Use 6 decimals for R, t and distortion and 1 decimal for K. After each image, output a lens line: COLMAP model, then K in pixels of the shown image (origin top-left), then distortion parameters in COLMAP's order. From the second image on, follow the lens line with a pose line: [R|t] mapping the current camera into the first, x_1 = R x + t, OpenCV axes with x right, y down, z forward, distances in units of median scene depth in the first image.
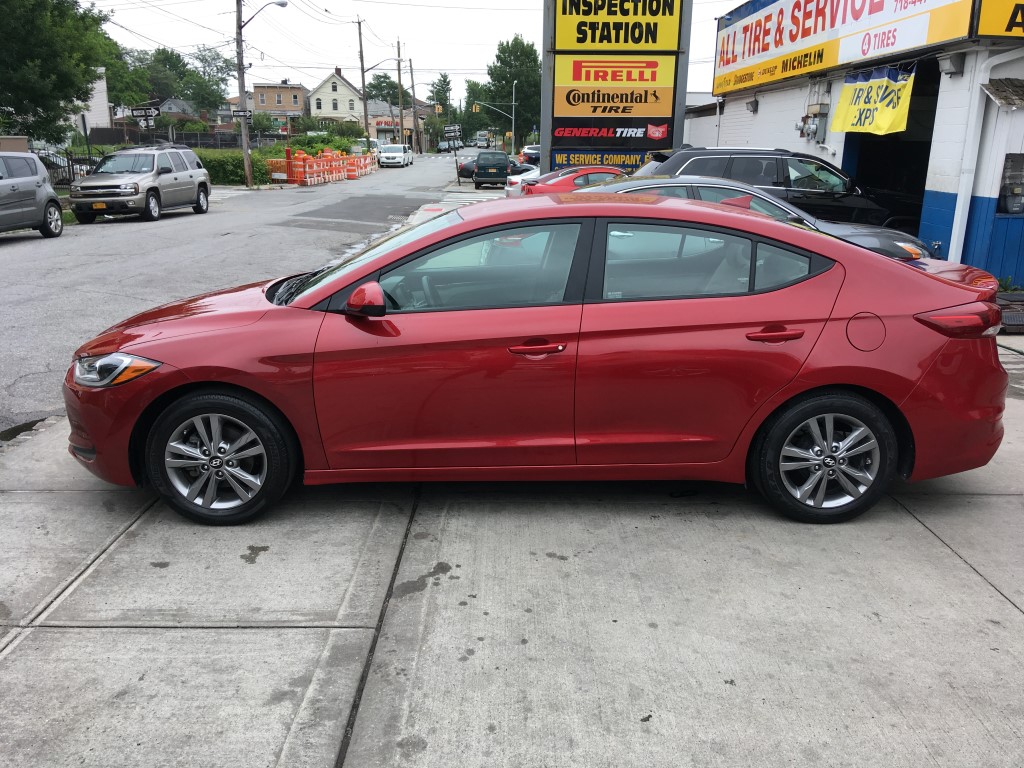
lens RADIAL K [[862.3, 0, 513.5], [0, 862.3, 380.0], [0, 0, 1]] dist [0.108413, -0.159501]
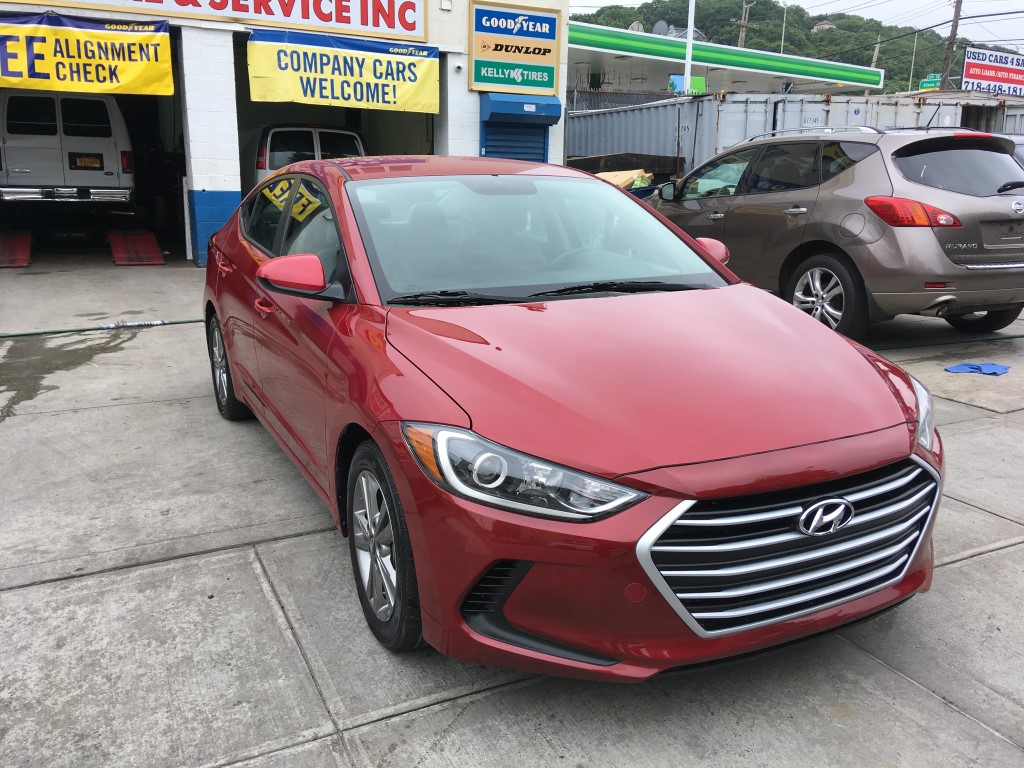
lens RADIAL K [[862.3, 0, 506.3], [0, 862.3, 384.1], [0, 0, 1]] dist [0.108413, -0.159501]
pose [[-0.427517, -0.231065, 0.873978, -1.073770], [0.208421, 0.915544, 0.344006, -0.383735], [-0.879653, 0.329224, -0.343252, 1.737078]]
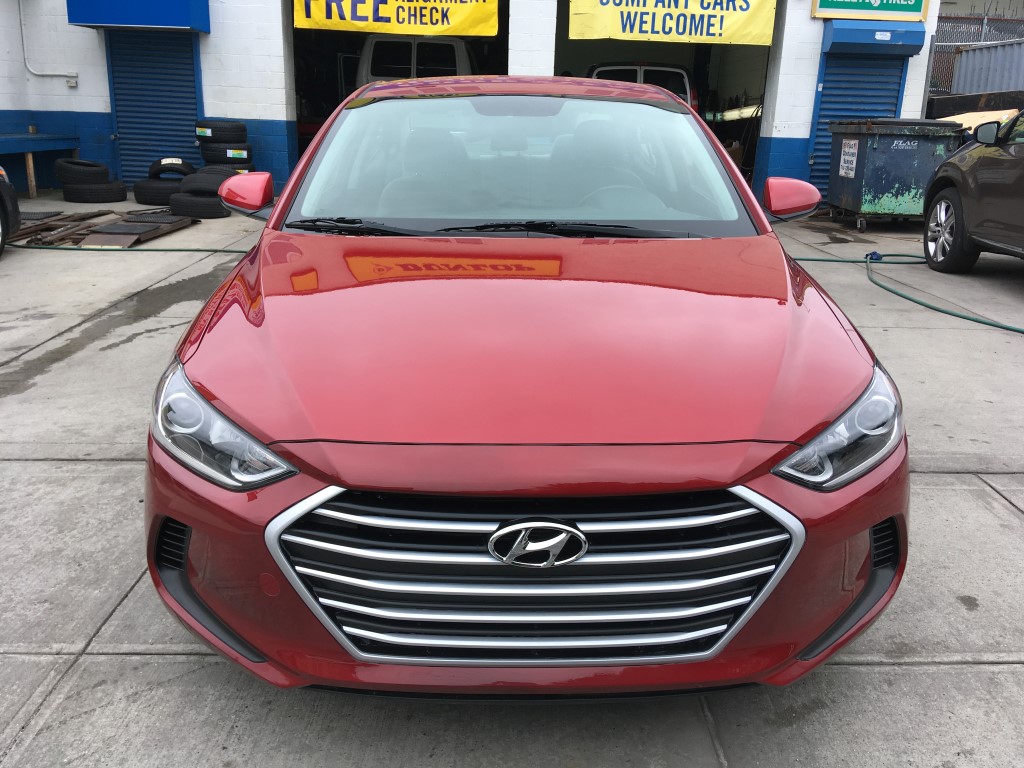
lens RADIAL K [[862.3, 0, 507.9], [0, 862.3, 381.3], [0, 0, 1]] dist [0.108413, -0.159501]
pose [[0.012116, -0.307319, 0.951529, -1.056593], [0.228225, 0.927331, 0.296598, -0.252489], [-0.973533, 0.213569, 0.081373, 1.309389]]
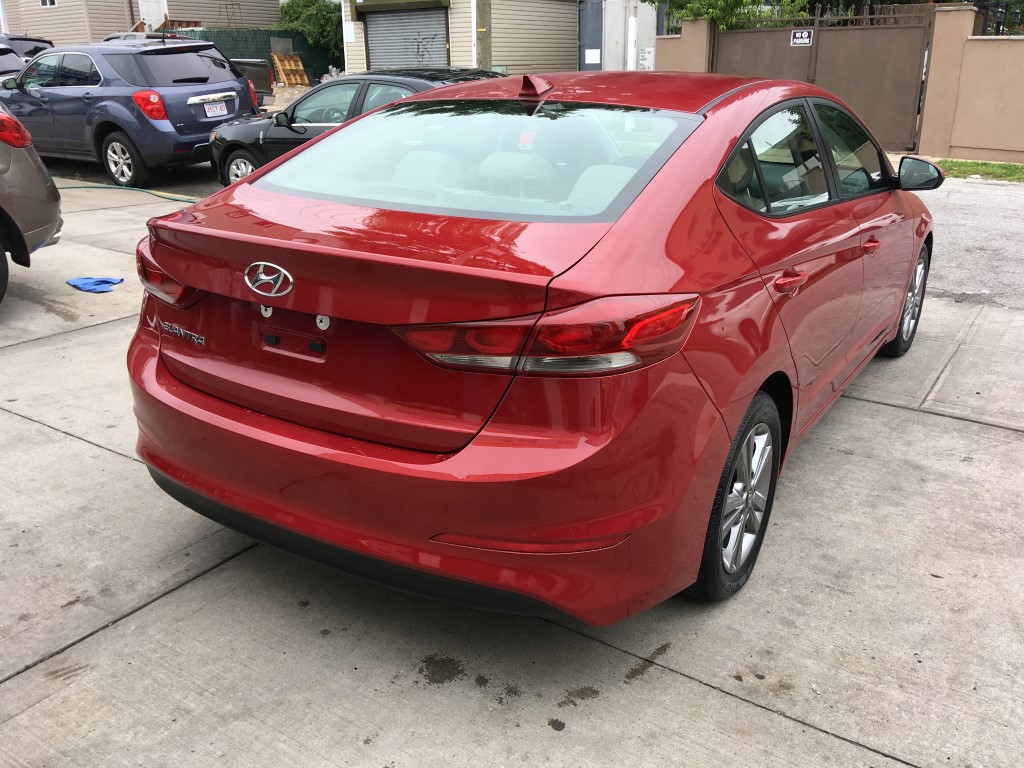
lens RADIAL K [[862.3, 0, 512.0], [0, 862.3, 385.9], [0, 0, 1]] dist [0.108413, -0.159501]
pose [[-0.559053, 0.266792, -0.785036, 1.070294], [-0.214285, 0.868158, 0.447642, -0.383751], [0.800963, 0.418477, -0.428177, 1.764955]]
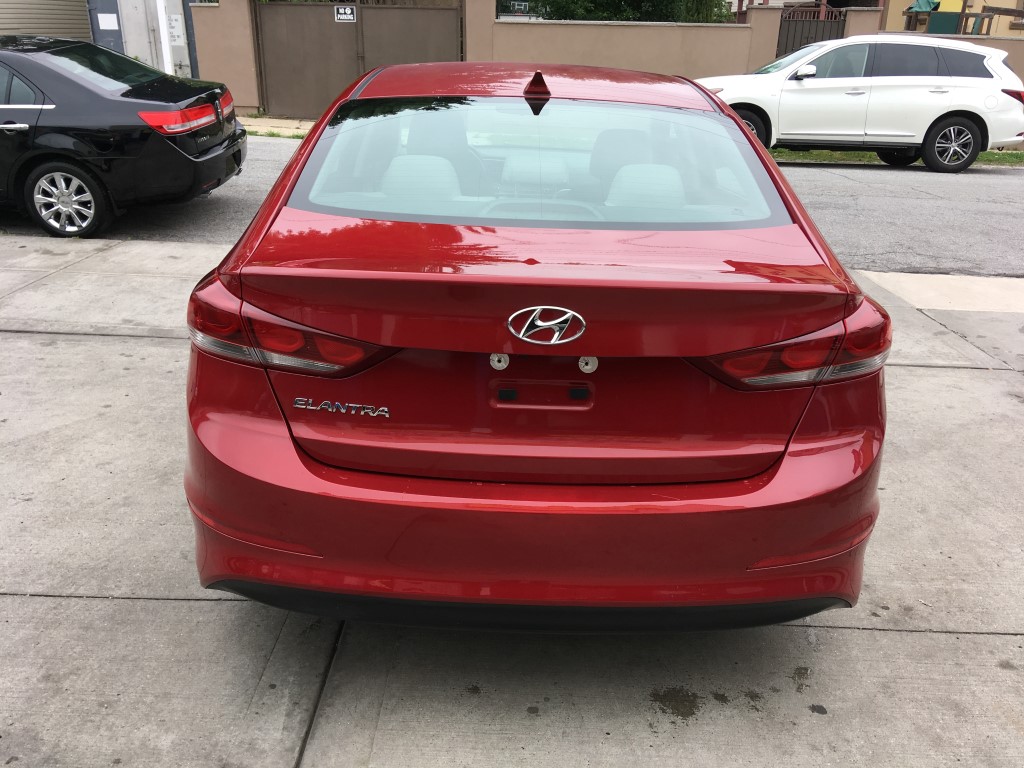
lens RADIAL K [[862.3, 0, 509.7], [0, 862.3, 385.5], [0, 0, 1]] dist [0.108413, -0.159501]
pose [[-0.026725, 0.345759, -0.937943, 1.158811], [-0.272504, 0.900223, 0.339618, -0.280899], [0.961783, 0.264669, 0.070162, 1.311250]]
